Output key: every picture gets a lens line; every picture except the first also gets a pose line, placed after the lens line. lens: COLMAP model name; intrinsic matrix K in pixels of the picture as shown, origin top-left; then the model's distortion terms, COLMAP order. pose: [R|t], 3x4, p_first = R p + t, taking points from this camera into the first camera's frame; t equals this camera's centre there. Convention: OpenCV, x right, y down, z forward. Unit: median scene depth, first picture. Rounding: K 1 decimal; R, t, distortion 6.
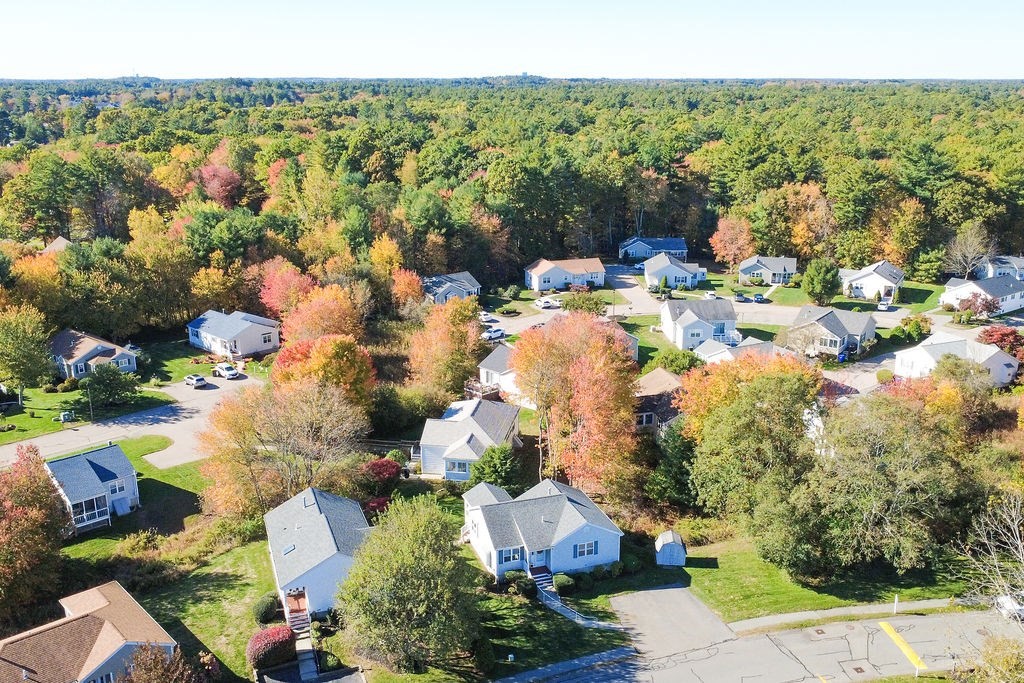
lens RADIAL K [[867.3, 0, 519.7], [0, 867.3, 362.5], [0, 0, 1]] dist [0.008287, -0.008167]
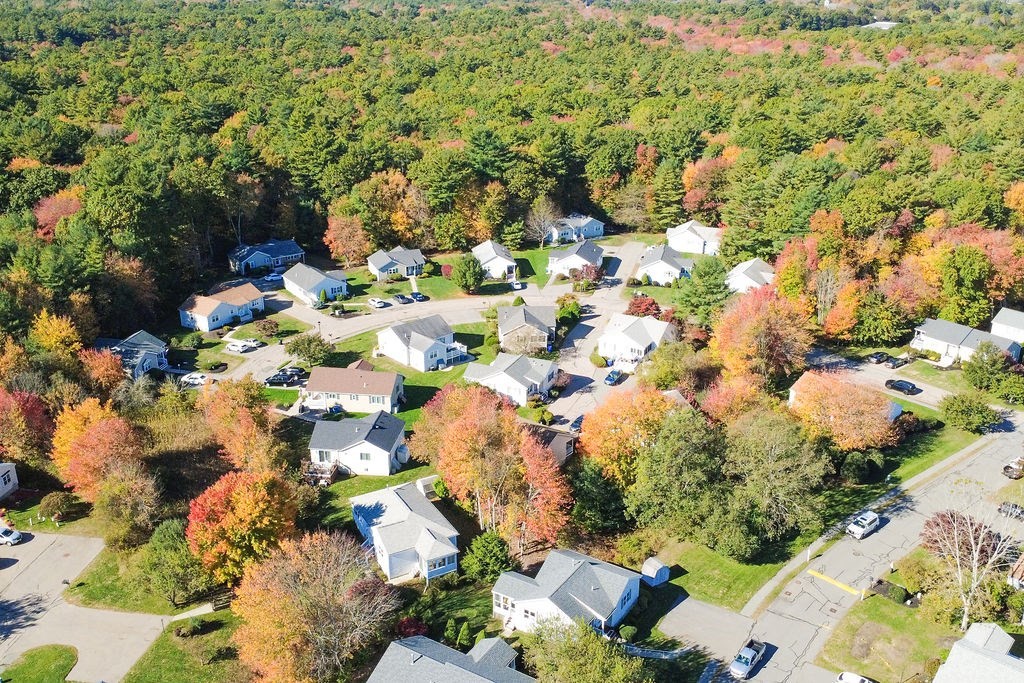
lens RADIAL K [[867.3, 0, 519.7], [0, 867.3, 362.5], [0, 0, 1]] dist [0.008287, -0.008167]
pose [[0.807427, -0.228842, 0.543777, -0.578821], [0.189671, 0.973463, 0.128038, -0.269792], [-0.558648, -0.000242, 0.829405, 0.056152]]
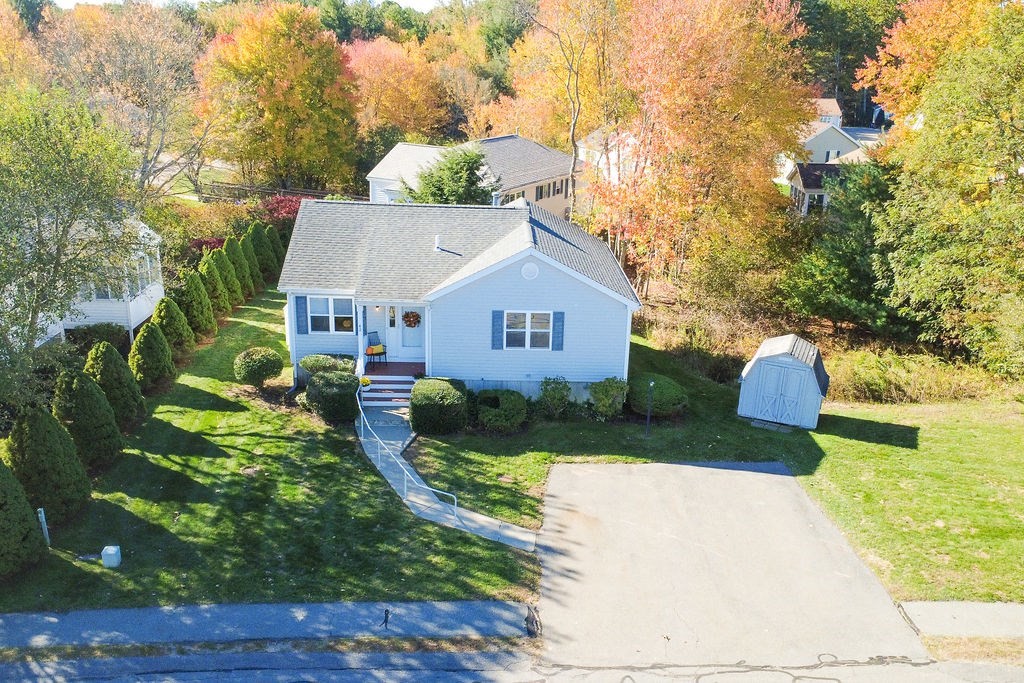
lens RADIAL K [[867.3, 0, 519.7], [0, 867.3, 362.5], [0, 0, 1]] dist [0.008287, -0.008167]
pose [[0.954660, 0.133980, -0.265847, 0.155028], [-0.117892, 0.990140, 0.075655, 0.182331], [0.273362, -0.040884, 0.961042, 0.585913]]
